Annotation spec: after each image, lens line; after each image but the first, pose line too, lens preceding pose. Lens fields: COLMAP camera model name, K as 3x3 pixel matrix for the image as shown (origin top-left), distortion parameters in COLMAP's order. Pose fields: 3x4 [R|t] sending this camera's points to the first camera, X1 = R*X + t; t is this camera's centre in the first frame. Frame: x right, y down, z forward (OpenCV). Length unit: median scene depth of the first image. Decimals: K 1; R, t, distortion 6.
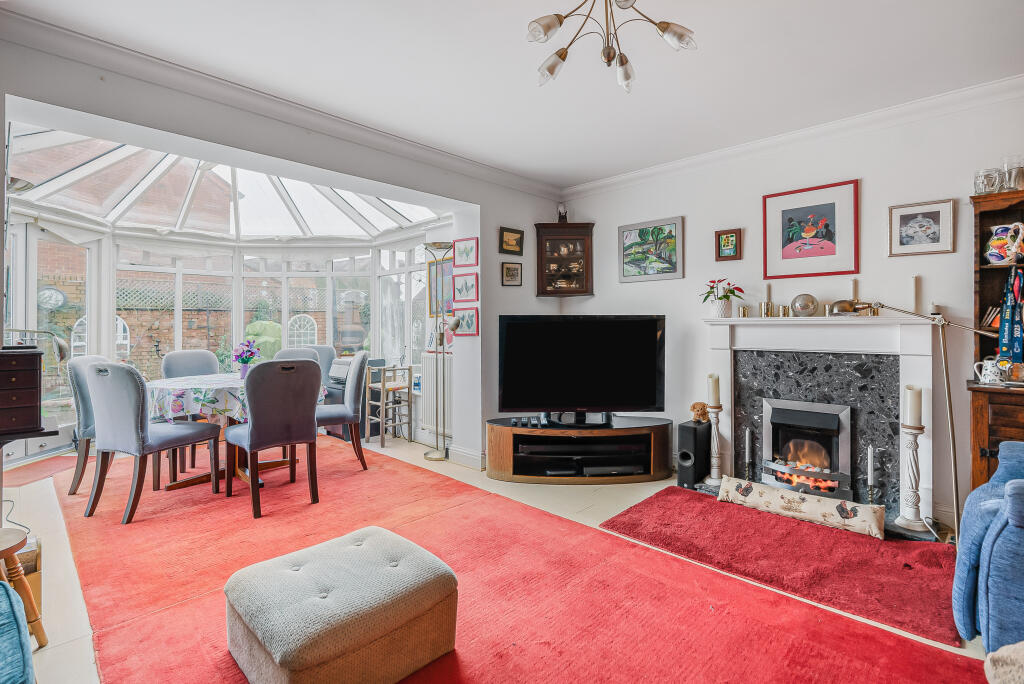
lens RADIAL K [[477.1, 0, 515.3], [0, 477.1, 319.5], [0, 0, 1]] dist [-0.001323, -0.000046]
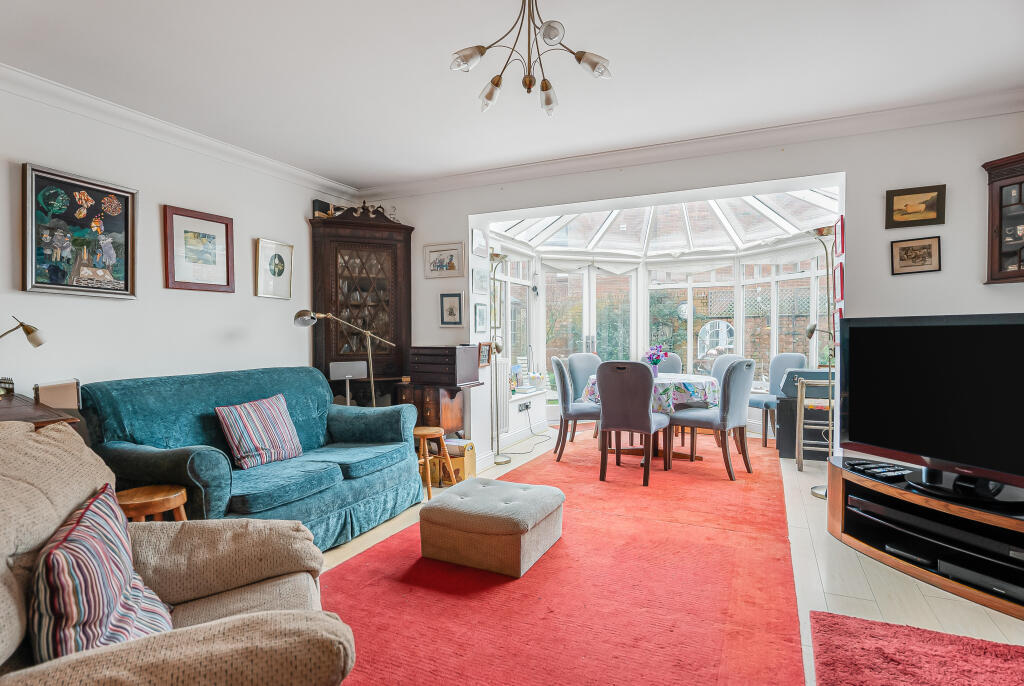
lens RADIAL K [[534.3, 0, 512.0], [0, 534.3, 343.0], [0, 0, 1]] dist [0.000273, 0.000159]
pose [[0.323764, 0.016851, -0.945988, 0.524104], [0.016218, 0.999596, 0.023357, 0.001494], [0.945999, -0.022904, 0.323360, 0.213362]]
